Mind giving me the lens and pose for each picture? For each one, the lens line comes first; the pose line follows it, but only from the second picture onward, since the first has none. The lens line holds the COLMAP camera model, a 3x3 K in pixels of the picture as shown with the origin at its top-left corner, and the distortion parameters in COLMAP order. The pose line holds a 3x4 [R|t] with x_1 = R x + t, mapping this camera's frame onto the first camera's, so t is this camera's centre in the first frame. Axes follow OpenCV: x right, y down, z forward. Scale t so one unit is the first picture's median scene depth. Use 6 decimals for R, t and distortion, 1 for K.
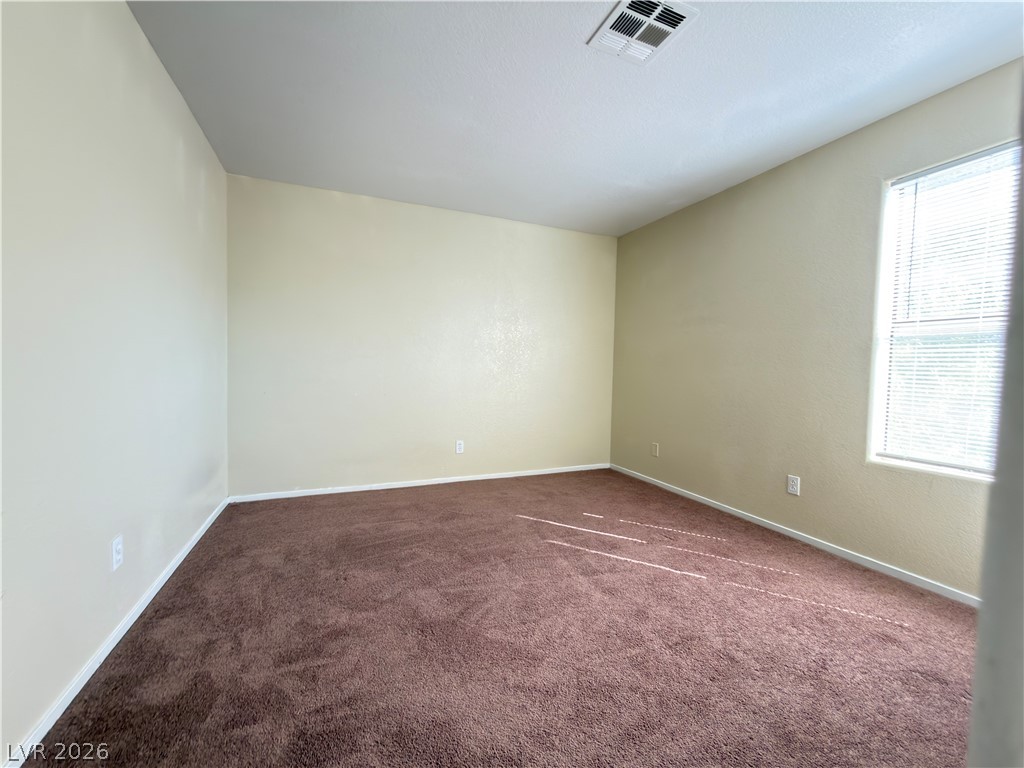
lens RADIAL K [[410.3, 0, 509.7], [0, 410.3, 386.0], [0, 0, 1]] dist [-0.001138, 0.000589]
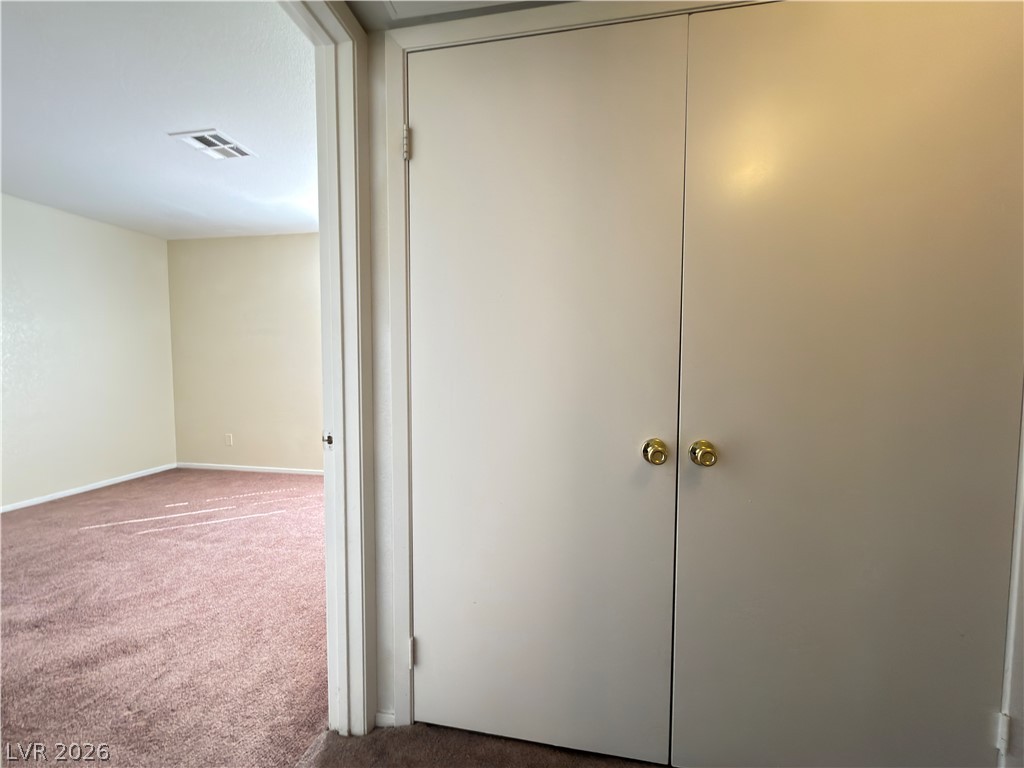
lens RADIAL K [[410.3, 0, 509.7], [0, 410.3, 386.0], [0, 0, 1]] dist [-0.001138, 0.000589]
pose [[0.539732, -0.067284, 0.839144, -0.332629], [0.045268, 0.997678, 0.050880, -0.035077], [-0.840619, 0.010525, 0.541525, -0.546436]]
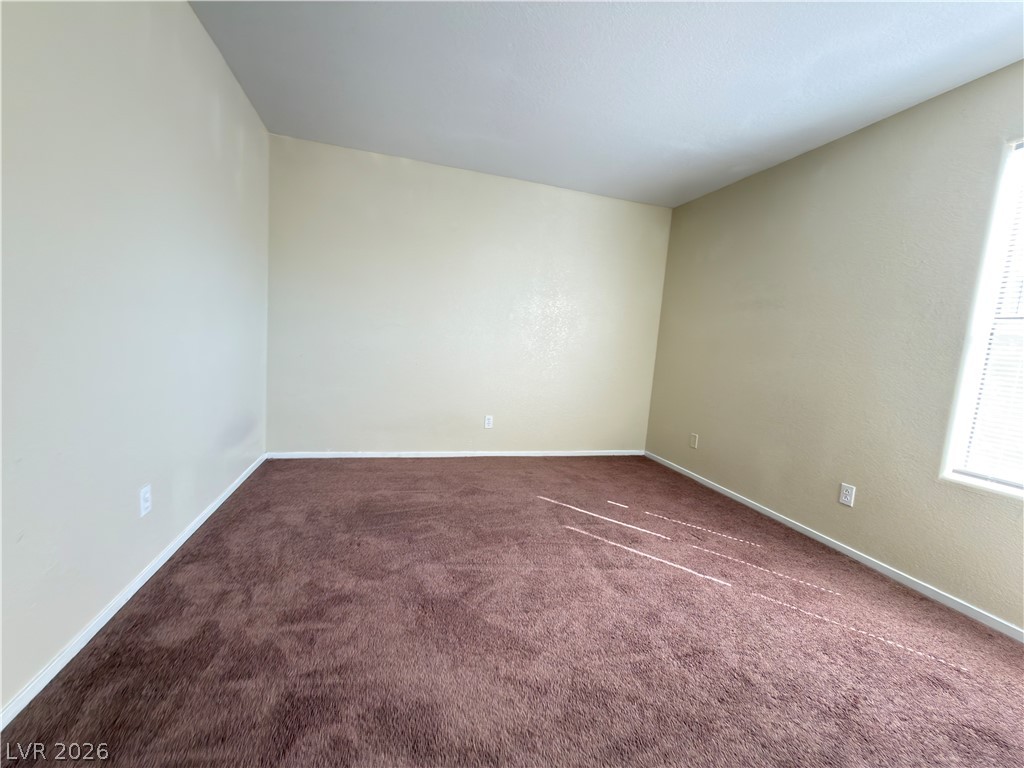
lens RADIAL K [[410.3, 0, 509.7], [0, 410.3, 386.0], [0, 0, 1]] dist [-0.001138, 0.000589]
pose [[0.991795, 0.068251, -0.108093, 0.054491], [-0.061337, 0.995930, 0.066044, -0.011702], [0.112161, -0.058872, 0.991945, 0.056134]]
